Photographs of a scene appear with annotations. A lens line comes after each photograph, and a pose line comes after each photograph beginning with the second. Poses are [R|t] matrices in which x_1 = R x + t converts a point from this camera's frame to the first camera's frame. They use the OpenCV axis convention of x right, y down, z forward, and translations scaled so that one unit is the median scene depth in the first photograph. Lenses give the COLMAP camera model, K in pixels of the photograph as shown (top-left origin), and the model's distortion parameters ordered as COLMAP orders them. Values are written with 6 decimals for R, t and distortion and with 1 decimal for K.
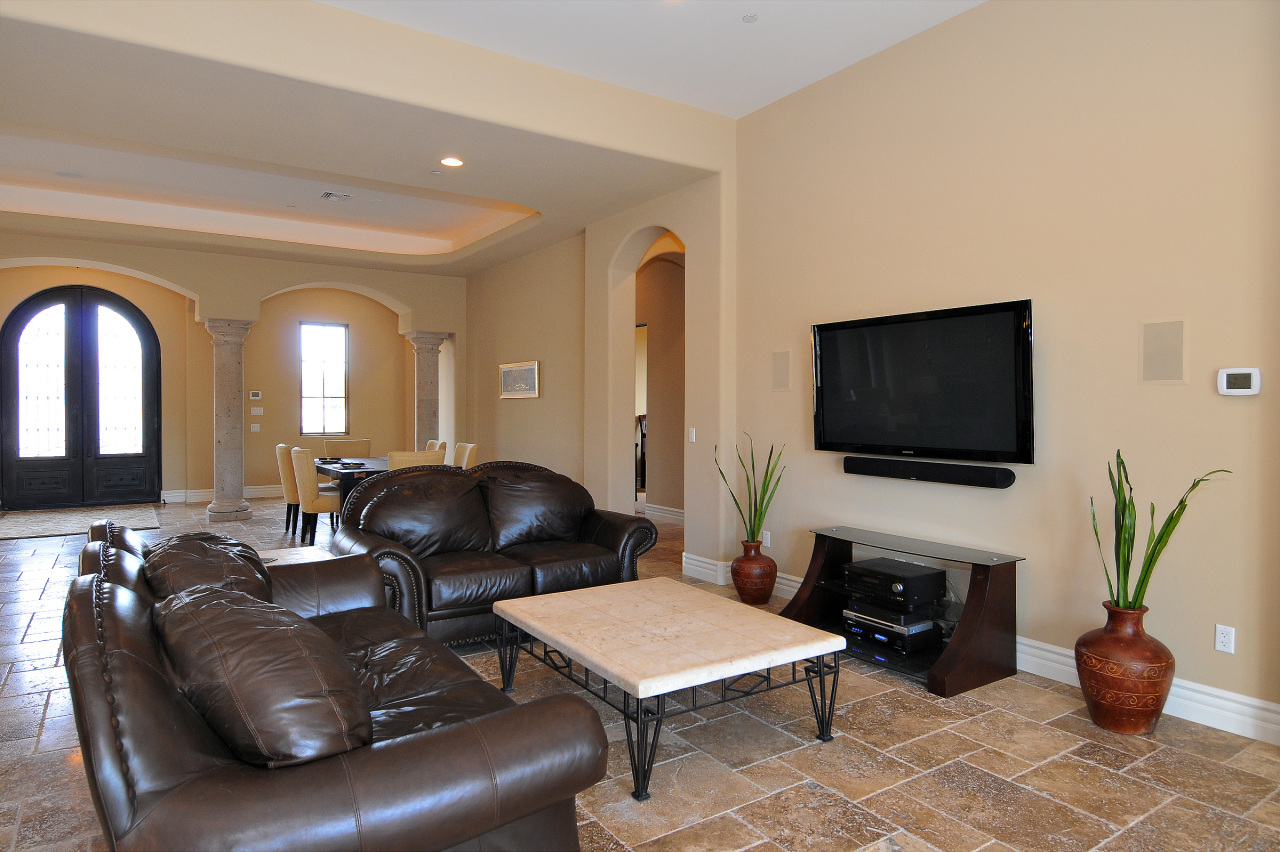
lens RADIAL K [[779.8, 0, 652.0], [0, 779.8, 423.4], [0, 0, 1]] dist [0.050879, -0.055213]
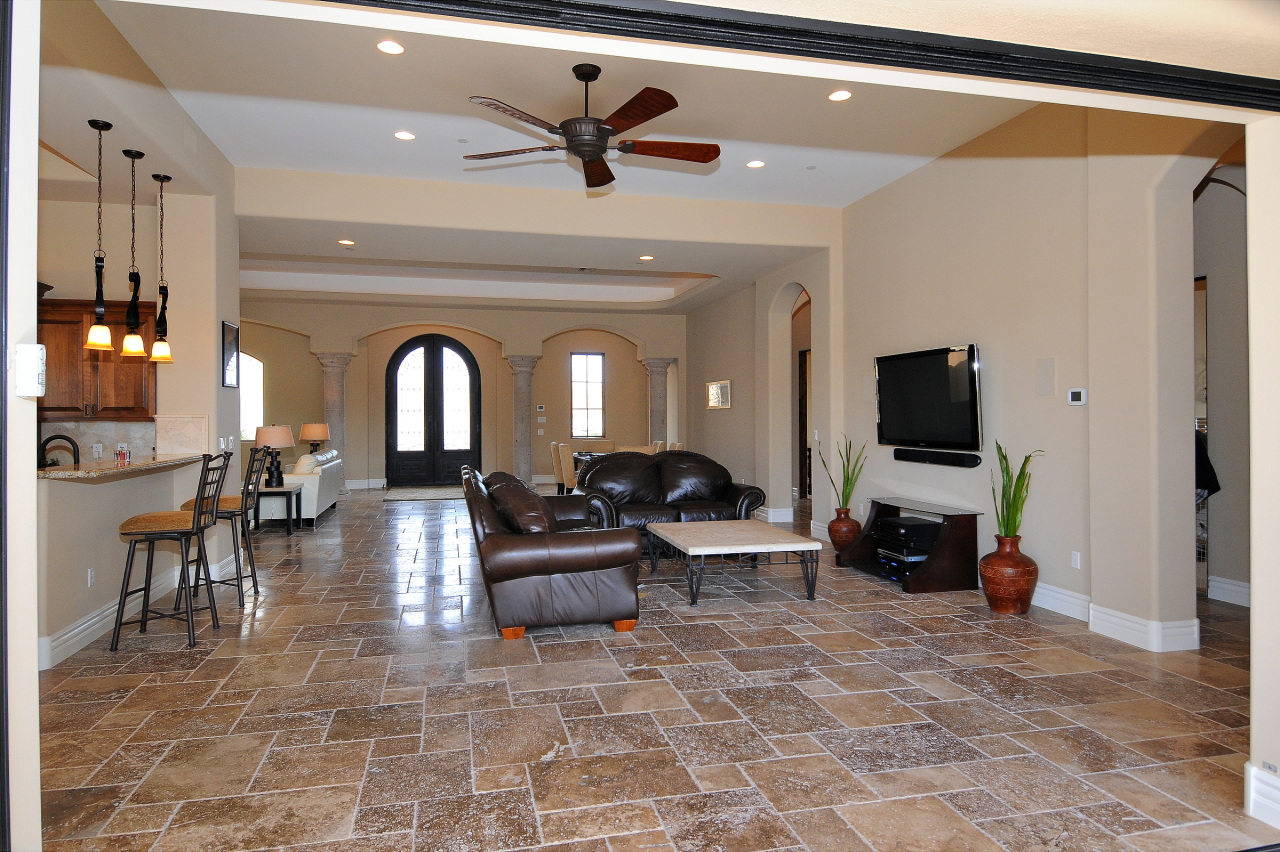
lens RADIAL K [[779.8, 0, 652.0], [0, 779.8, 423.4], [0, 0, 1]] dist [0.050879, -0.055213]
pose [[0.944364, -0.001401, -0.328898, 0.295606], [-0.002463, 0.999933, -0.011332, 0.013729], [0.328892, 0.011511, 0.944298, -0.512254]]
